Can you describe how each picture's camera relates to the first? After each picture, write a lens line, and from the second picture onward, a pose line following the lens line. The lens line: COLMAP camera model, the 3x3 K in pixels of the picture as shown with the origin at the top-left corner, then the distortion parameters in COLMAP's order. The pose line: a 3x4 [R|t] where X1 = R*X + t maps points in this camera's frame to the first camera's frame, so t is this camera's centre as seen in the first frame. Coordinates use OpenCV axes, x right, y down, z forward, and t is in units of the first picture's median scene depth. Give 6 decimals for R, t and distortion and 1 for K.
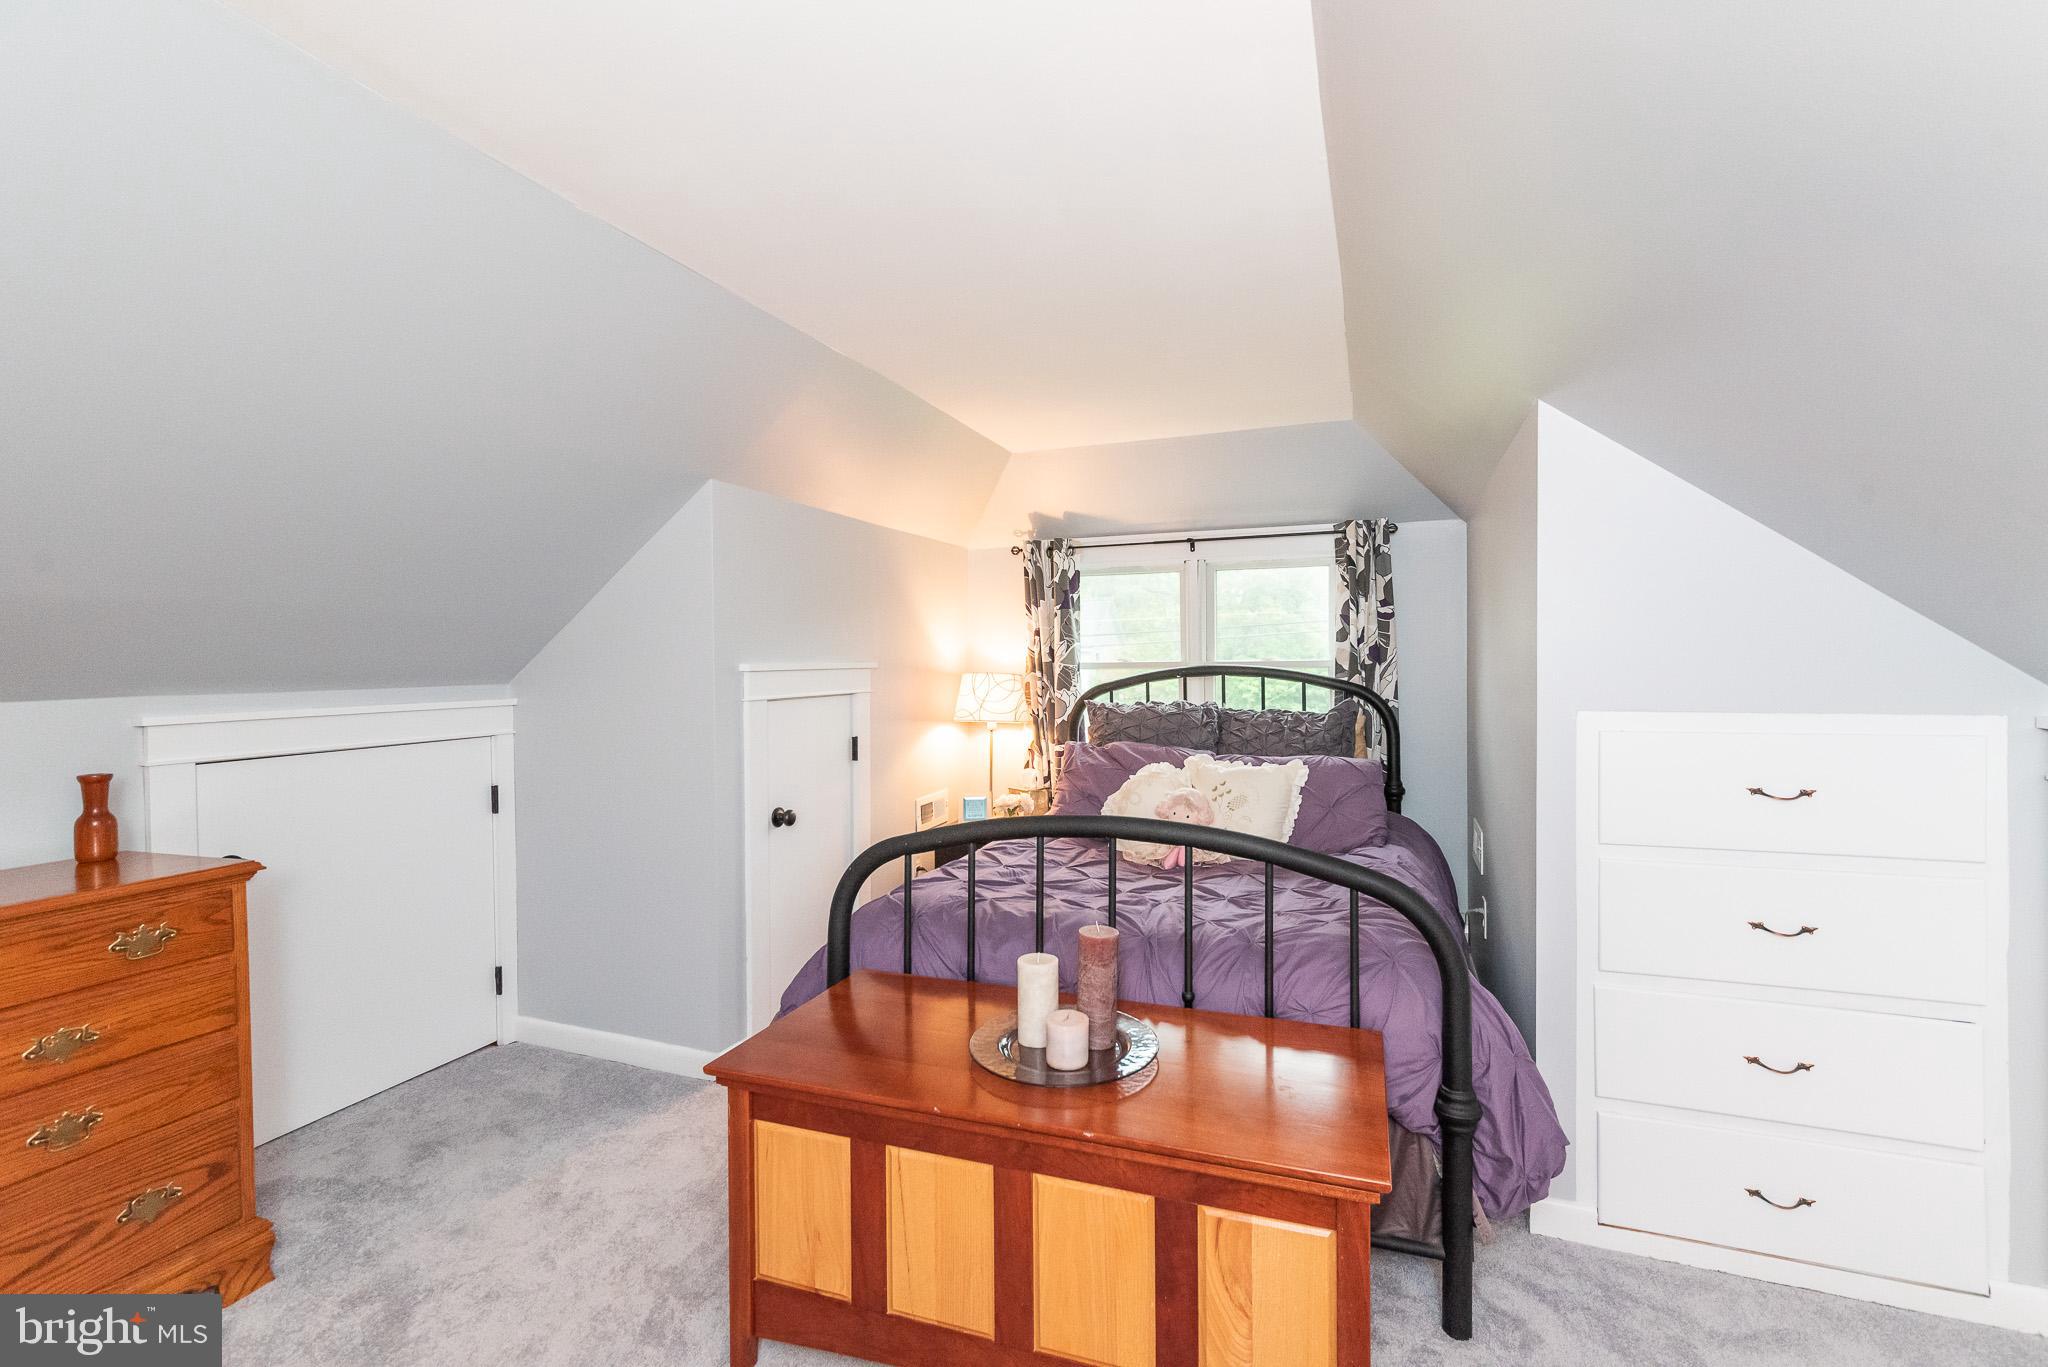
lens RADIAL K [[872.7, 0, 1026.5], [0, 872.7, 669.0], [0, 0, 1]] dist [-0.001141, -0.000088]
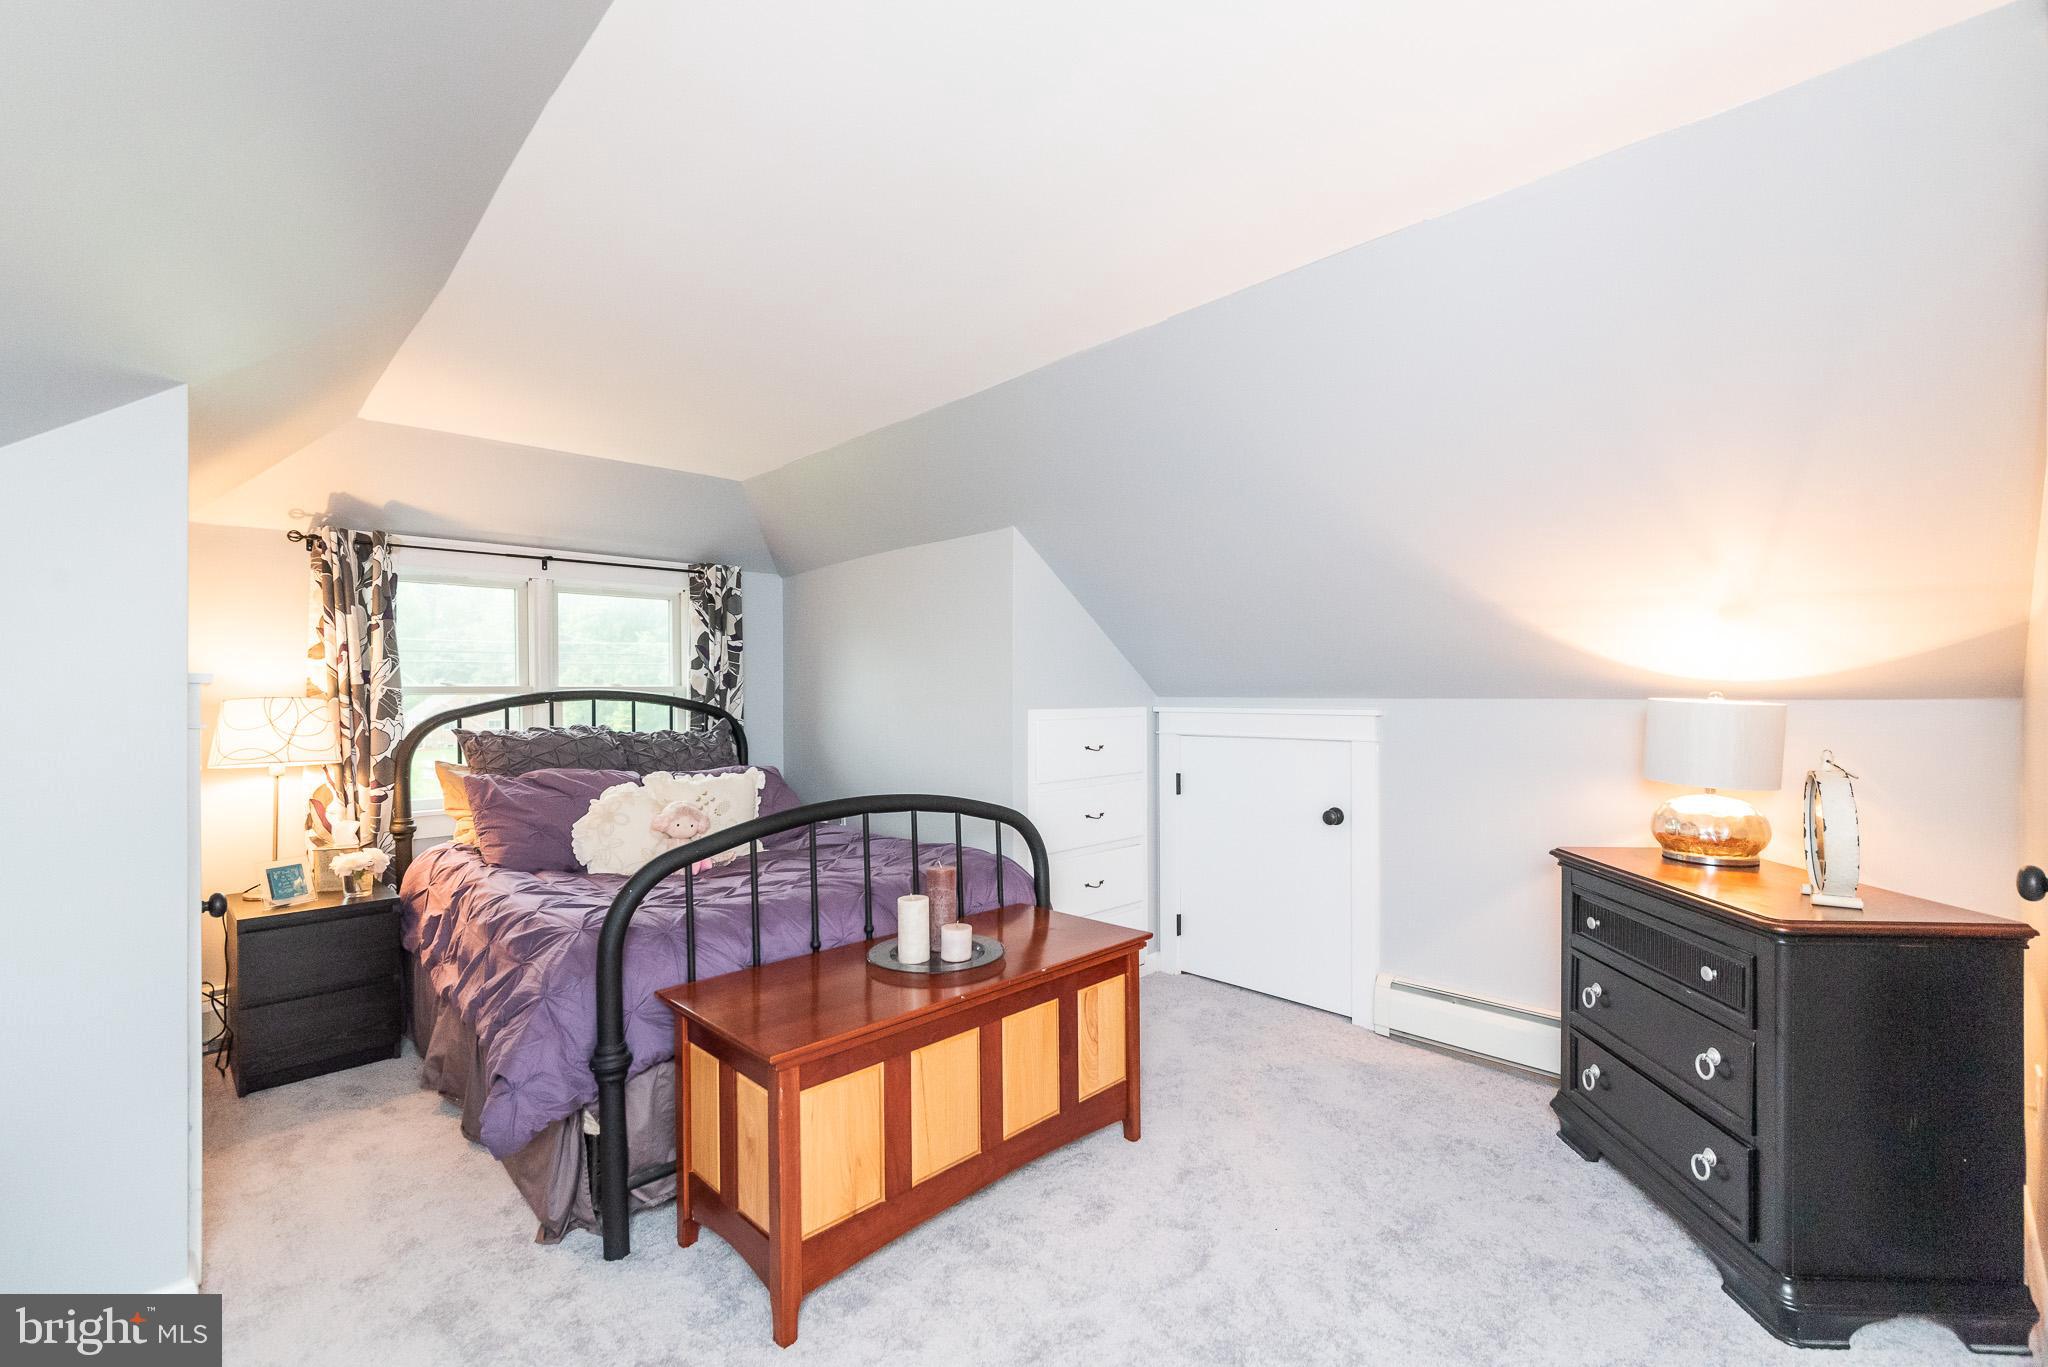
lens RADIAL K [[911.4, 0, 1024.0], [0, 911.4, 683.5], [0, 0, 1]] dist [0.016659, 0.000060]
pose [[0.432067, 0.015461, 0.901709, -0.514991], [0.010936, 0.999690, -0.022381, 0.017859], [-0.901775, 0.019531, 0.431764, 0.108737]]
